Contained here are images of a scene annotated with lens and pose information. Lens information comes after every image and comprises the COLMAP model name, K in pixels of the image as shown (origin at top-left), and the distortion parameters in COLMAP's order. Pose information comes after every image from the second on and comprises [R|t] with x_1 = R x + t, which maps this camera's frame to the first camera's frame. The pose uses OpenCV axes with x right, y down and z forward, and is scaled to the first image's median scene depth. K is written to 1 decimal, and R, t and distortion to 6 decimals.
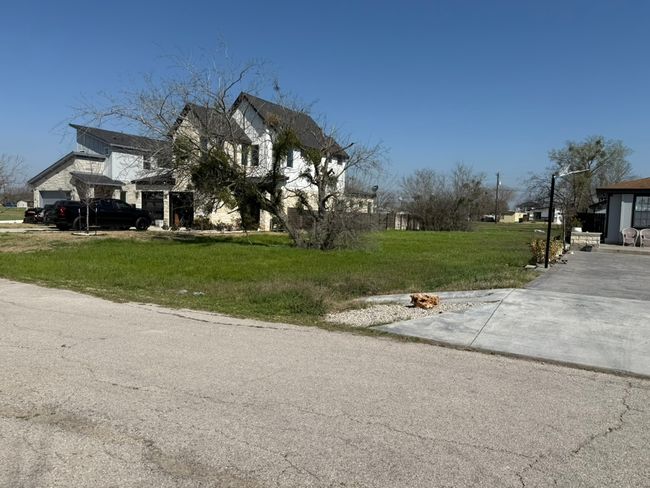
lens RADIAL K [[456.0, 0, 326.1], [0, 456.0, 241.7], [0, 0, 1]] dist [0.086917, -0.112362]
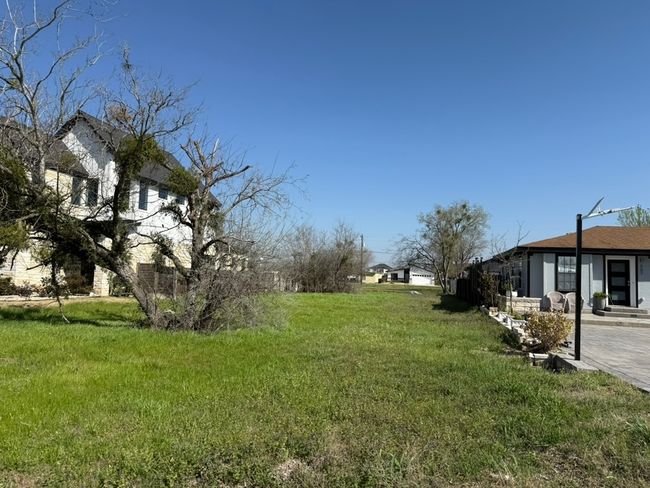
lens RADIAL K [[455.6, 0, 325.0], [0, 455.6, 244.0], [0, 0, 1]] dist [0.108800, -0.154355]
pose [[0.955175, 0.027230, 0.294788, -0.020092], [0.010174, 0.992153, -0.124613, -0.012110], [-0.295868, 0.122026, 0.947403, 0.243849]]
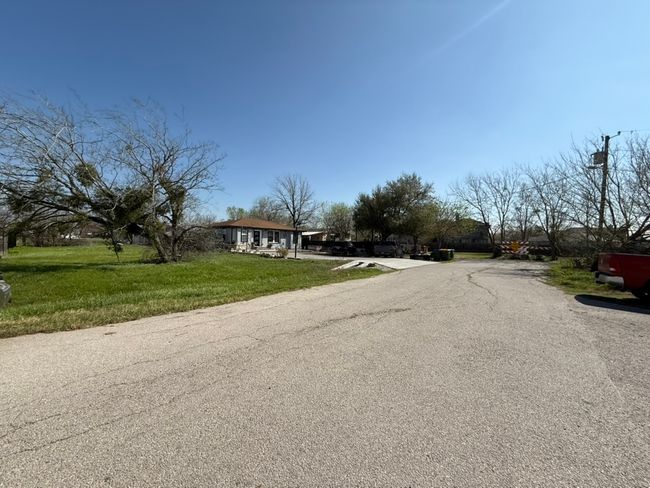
lens RADIAL K [[260.8, 0, 325.0], [0, 260.8, 244.0], [0, 0, 1]] dist [0.012584, -0.010306]
pose [[0.196685, -0.028946, 0.980039, -0.535983], [0.047832, 0.998657, 0.019896, -0.021925], [-0.979299, 0.042964, 0.197805, 0.245759]]
